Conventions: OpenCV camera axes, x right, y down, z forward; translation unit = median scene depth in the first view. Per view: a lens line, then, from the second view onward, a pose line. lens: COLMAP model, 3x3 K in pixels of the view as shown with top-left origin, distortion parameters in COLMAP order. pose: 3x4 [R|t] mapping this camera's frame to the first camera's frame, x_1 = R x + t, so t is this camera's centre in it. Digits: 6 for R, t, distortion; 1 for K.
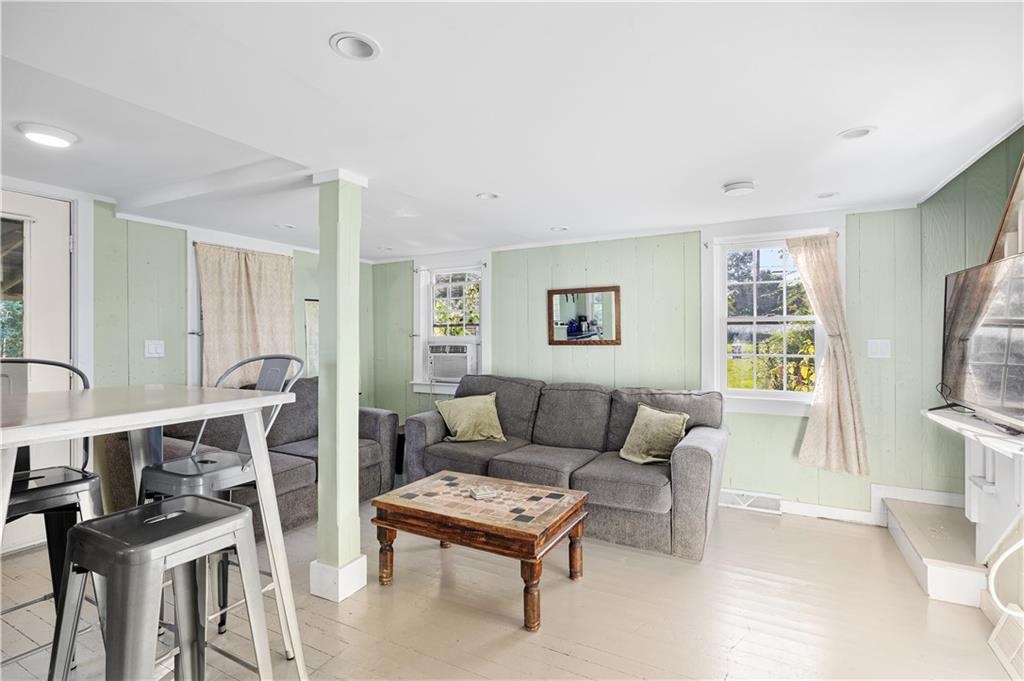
lens RADIAL K [[494.1, 0, 512.0], [0, 494.1, 340.5], [0, 0, 1]] dist [0.000636, 0.000057]
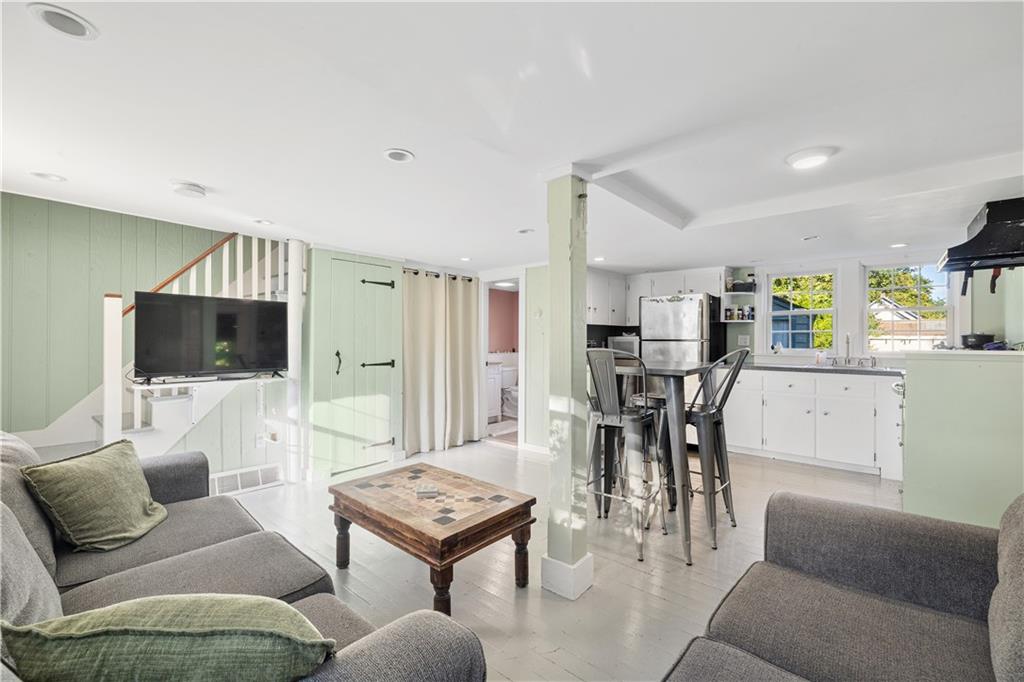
lens RADIAL K [[433.4, 0, 512.2], [0, 433.4, 336.7], [0, 0, 1]] dist [-0.000491, -0.000090]
pose [[-0.974660, -0.000525, 0.223692, -0.408709], [0.000913, 0.999980, 0.006326, -0.007187], [-0.223691, 0.006369, -0.974639, 1.755013]]
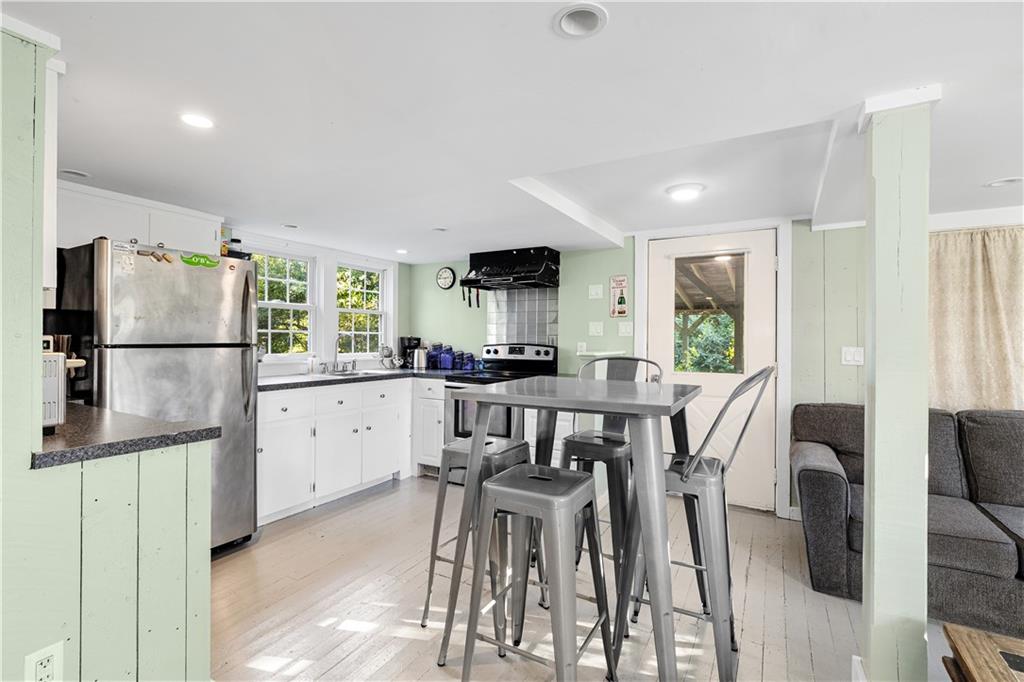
lens RADIAL K [[470.5, 0, 506.9], [0, 470.5, 332.5], [0, 0, 1]] dist [-0.002259, -0.000175]
pose [[-0.035764, -0.013856, -0.999264, 0.278246], [-0.018968, 0.999733, -0.013183, -0.005406], [0.999180, 0.018483, -0.036017, 0.465778]]
